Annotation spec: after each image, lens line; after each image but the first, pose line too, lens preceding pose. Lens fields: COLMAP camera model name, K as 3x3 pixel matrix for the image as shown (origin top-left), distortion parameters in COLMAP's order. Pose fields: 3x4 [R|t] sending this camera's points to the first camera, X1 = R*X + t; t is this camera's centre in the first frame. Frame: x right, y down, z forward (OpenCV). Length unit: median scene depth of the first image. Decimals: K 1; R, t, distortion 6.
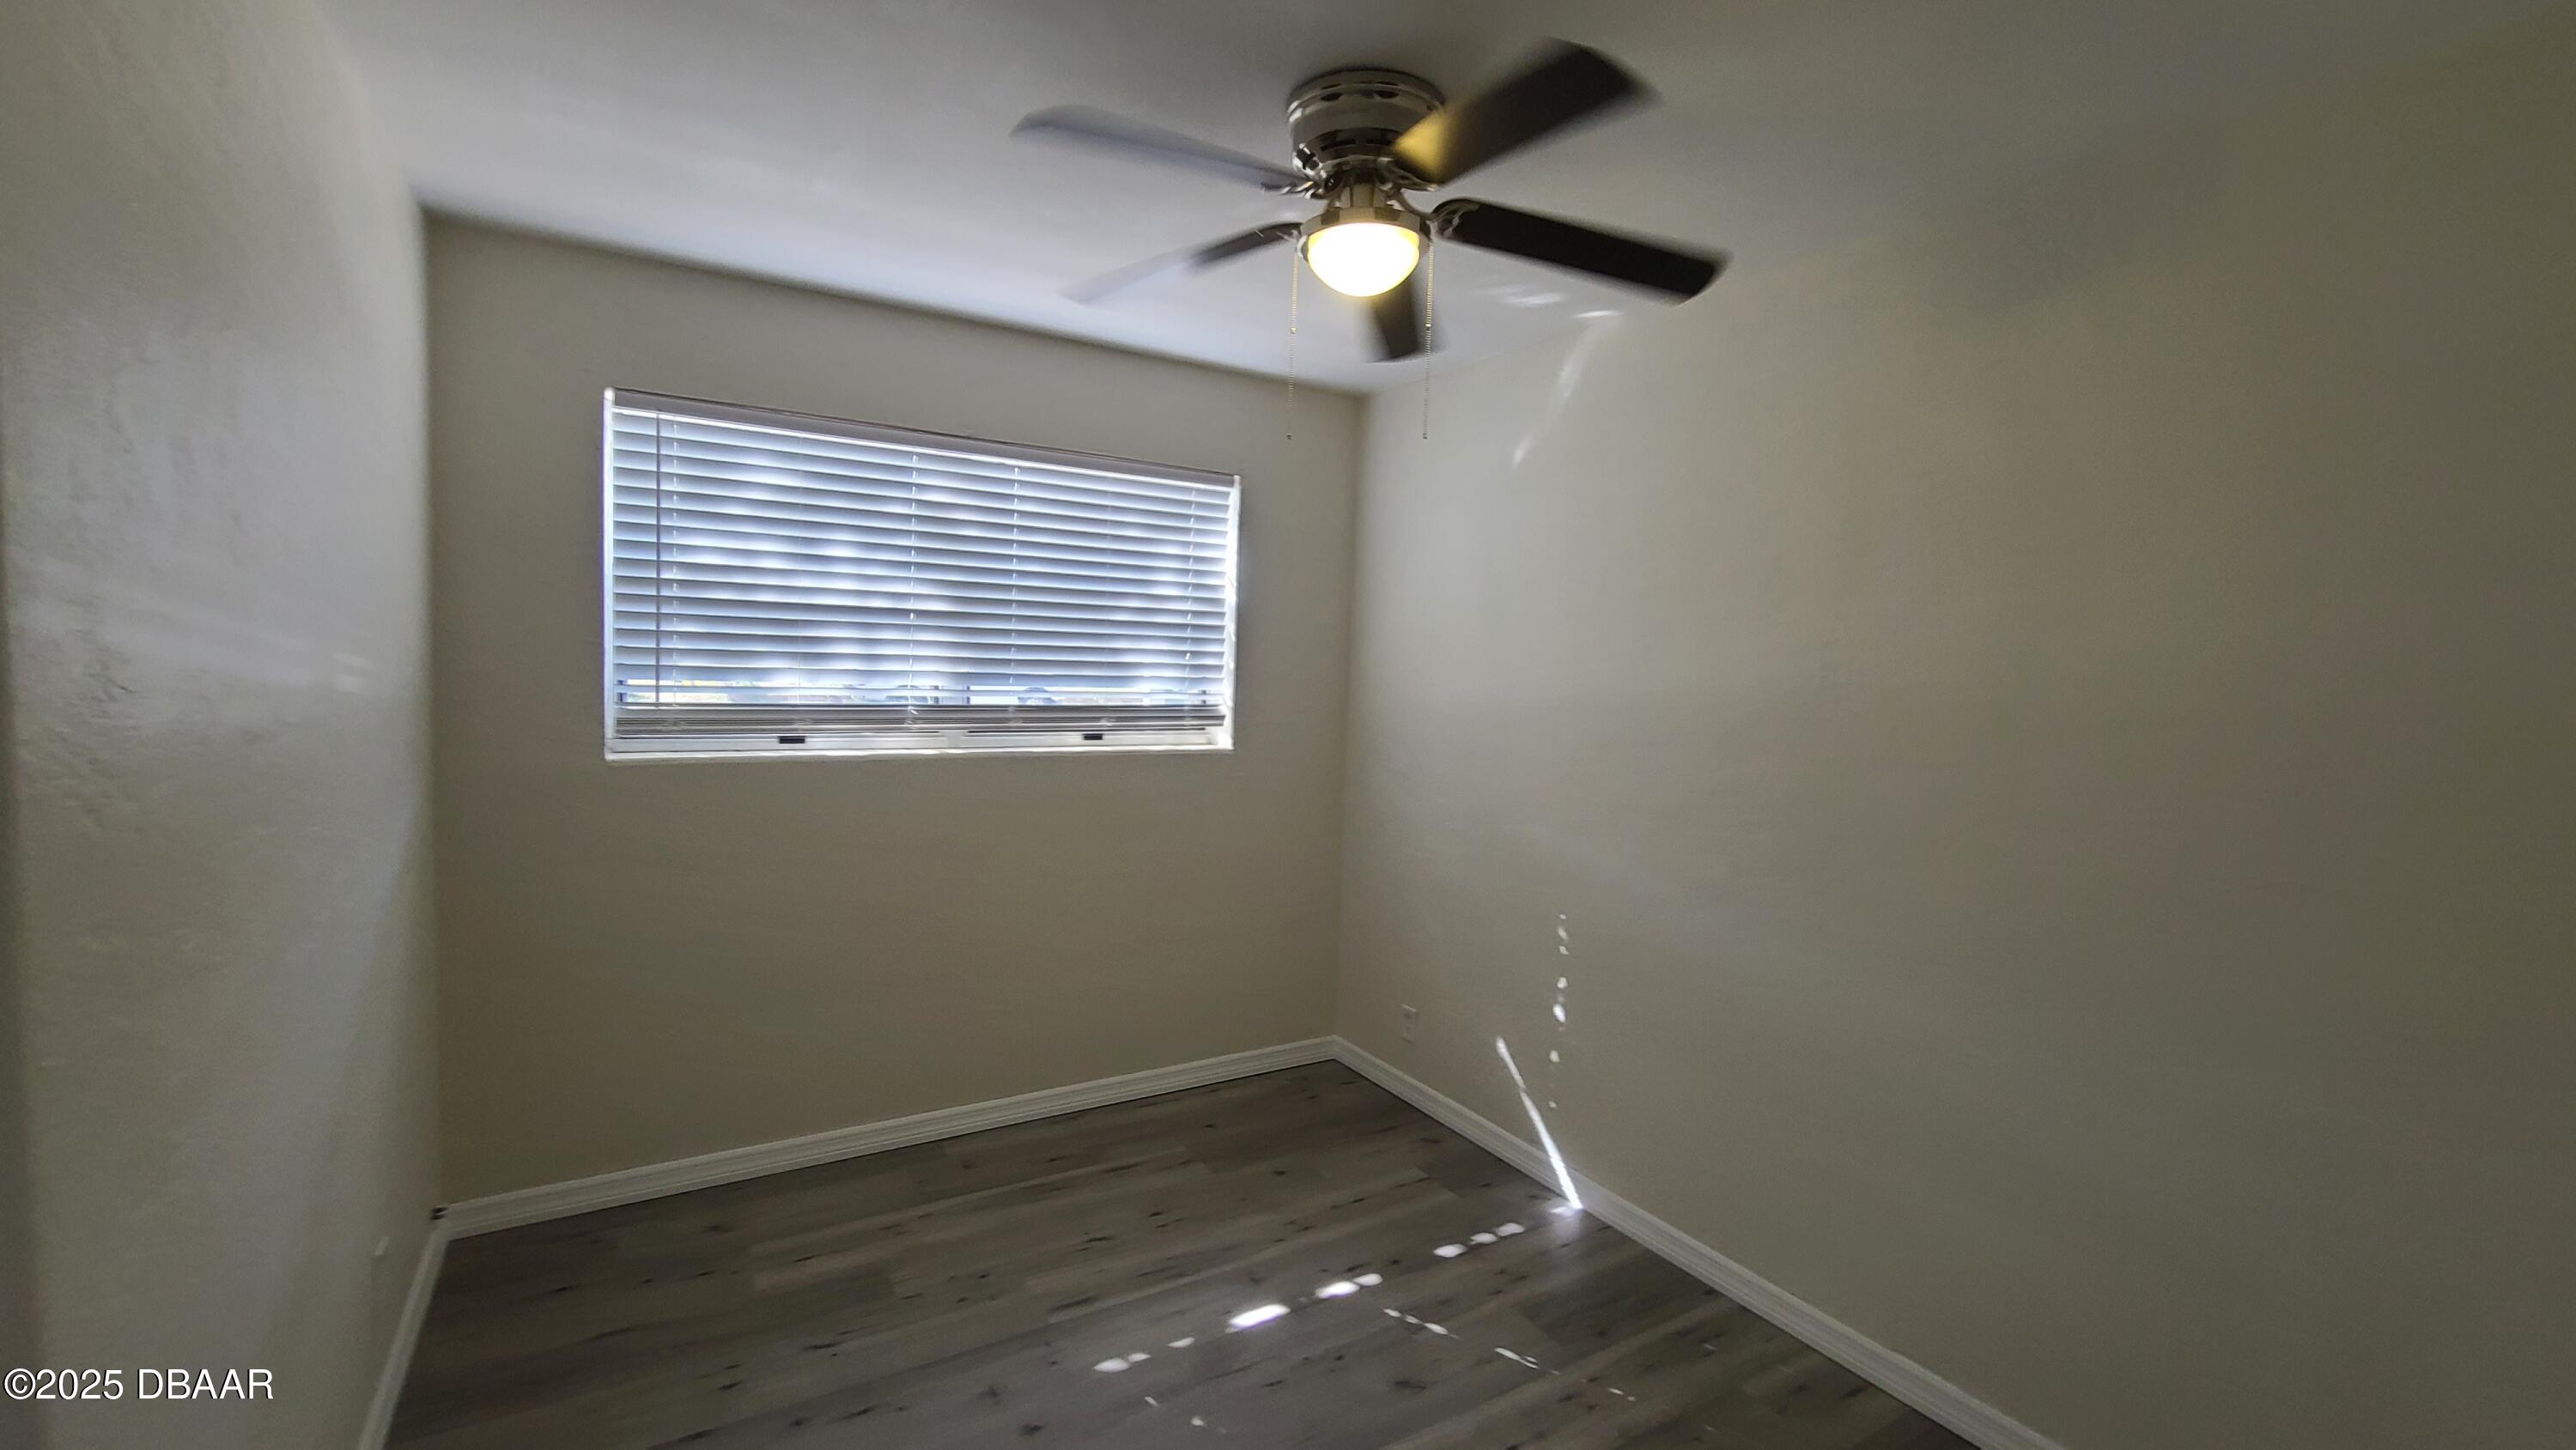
lens RADIAL K [[1069.8, 0, 1283.6], [0, 1069.8, 735.6], [0, 0, 1]] dist [-0.000625, -0.000070]
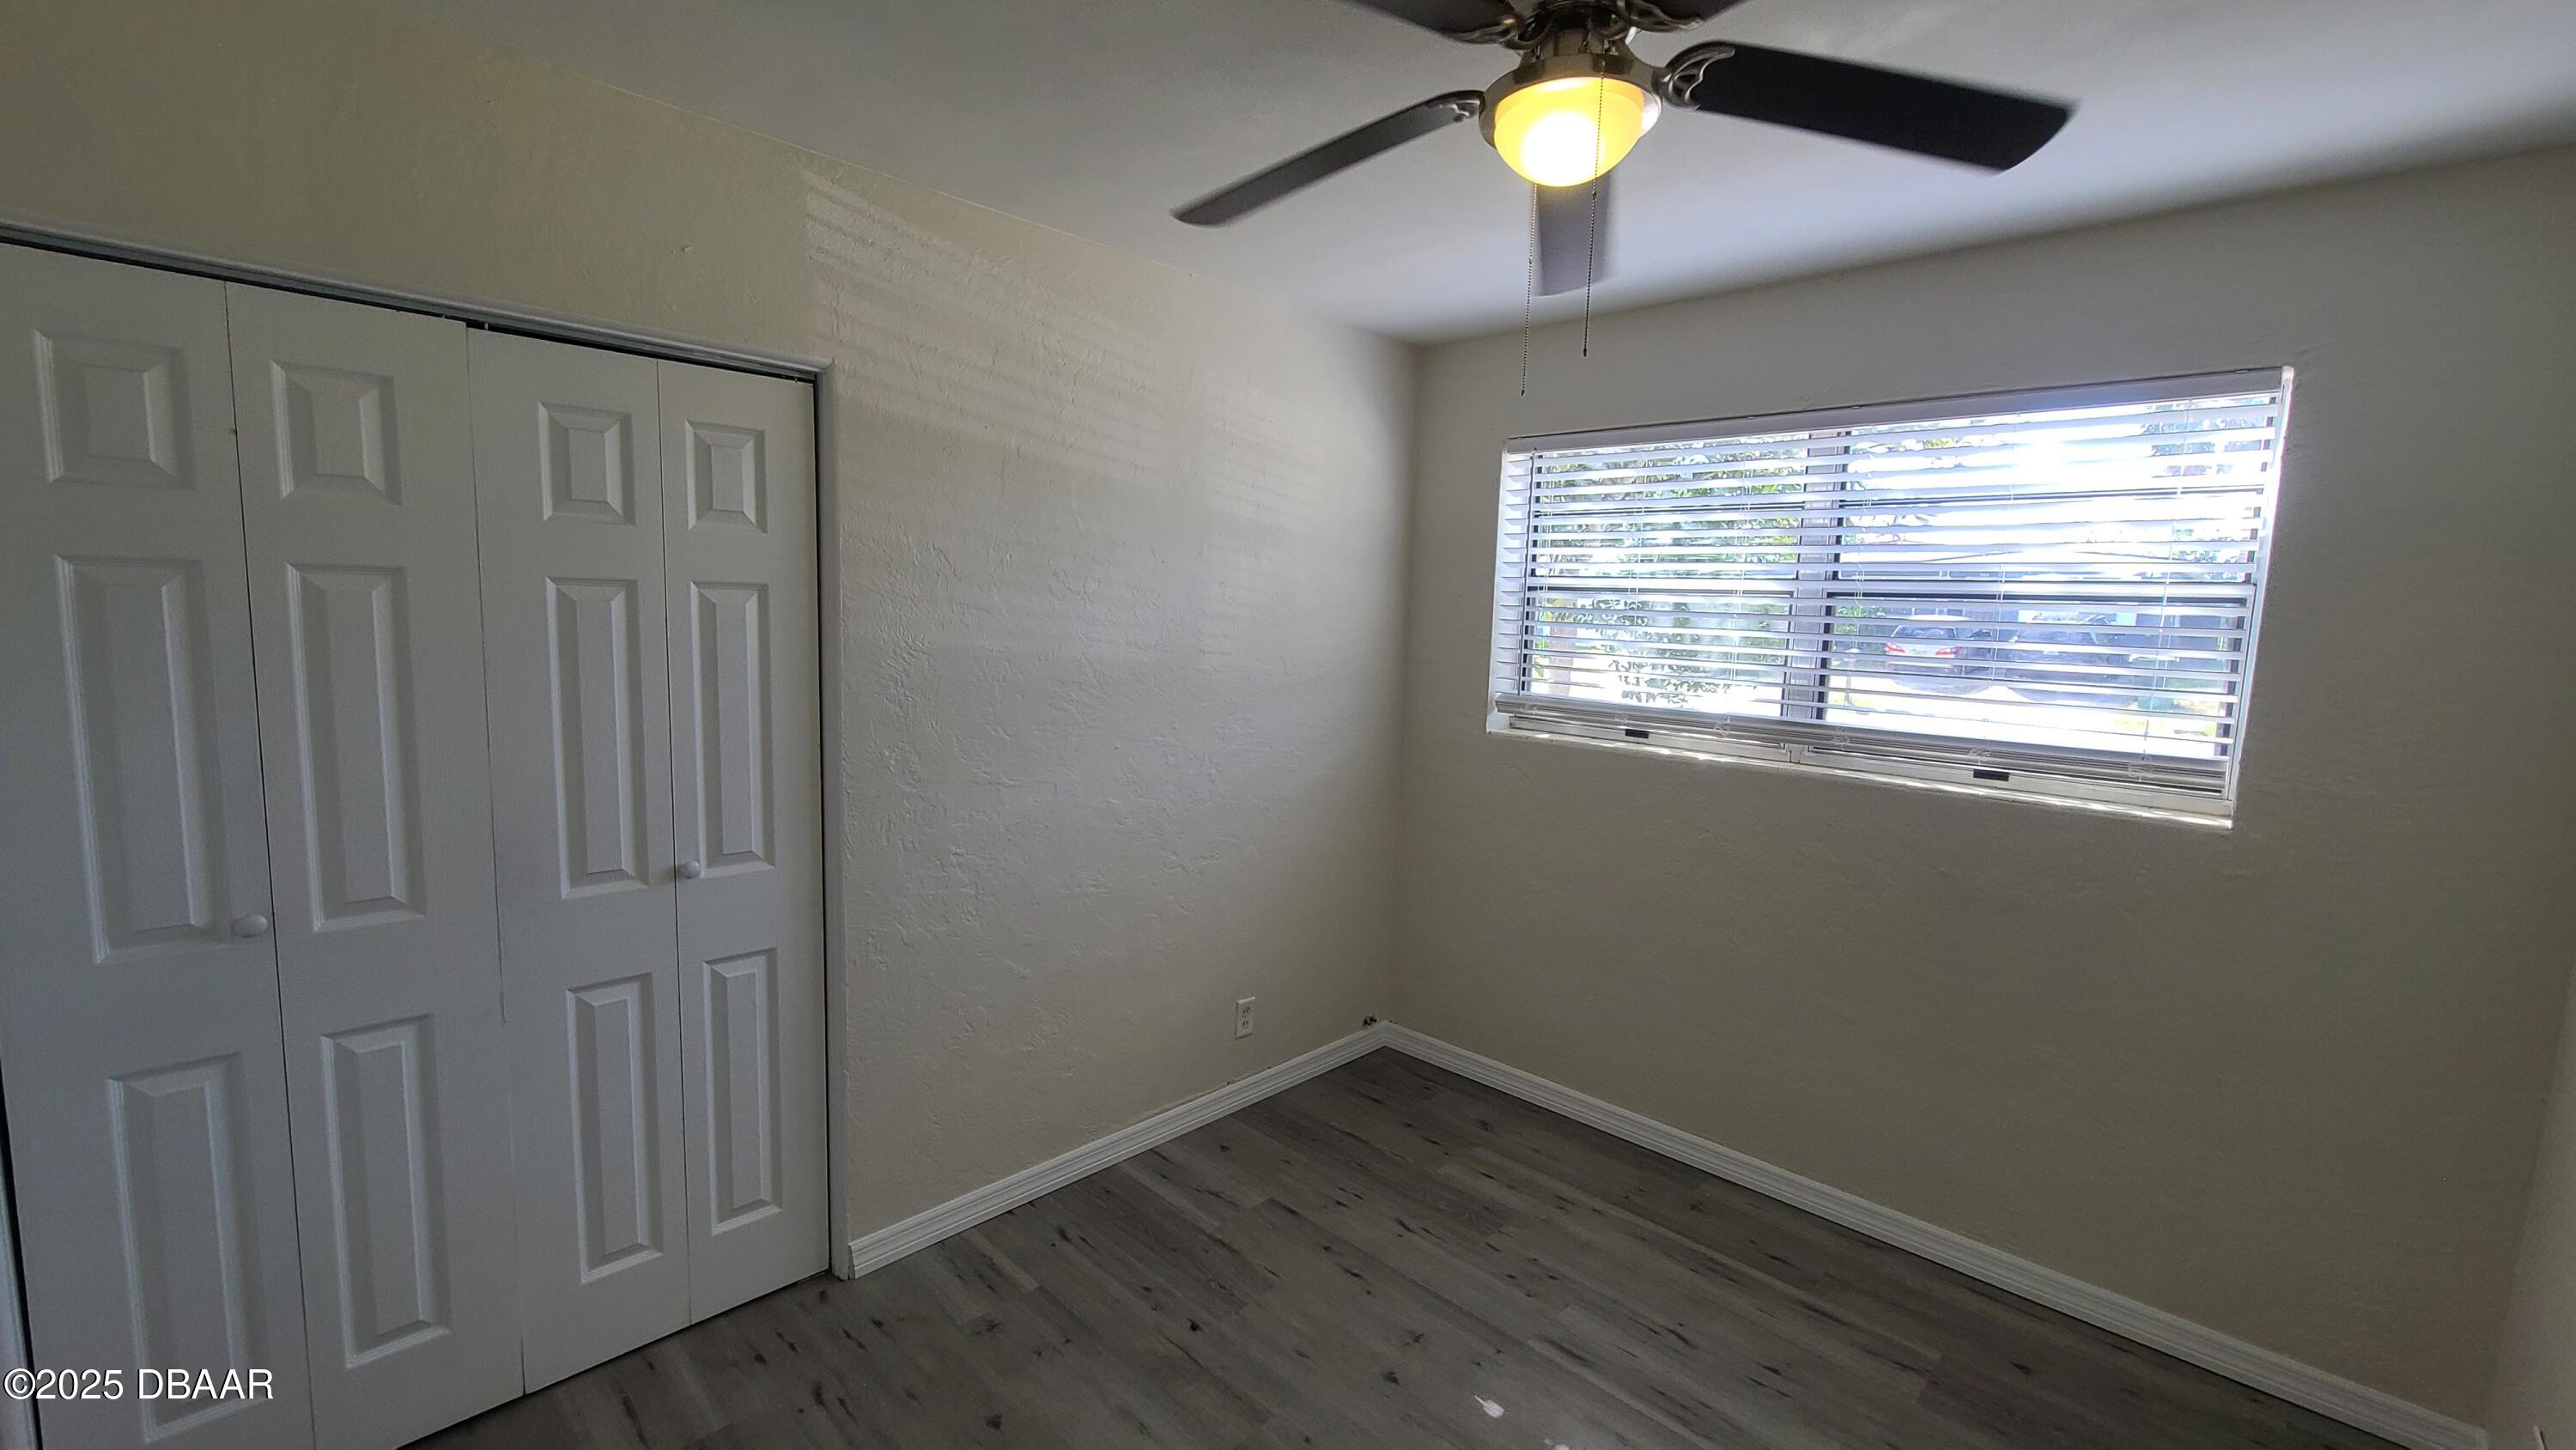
lens RADIAL K [[1046.1, 0, 1288.0], [0, 1046.1, 725.0], [0, 0, 1]] dist [-0.001006, -0.000125]
pose [[0.259961, 0.075093, -0.962695, 0.498939], [-0.111882, 0.992599, 0.047214, -0.016952], [0.959116, 0.095434, 0.266439, 0.419577]]
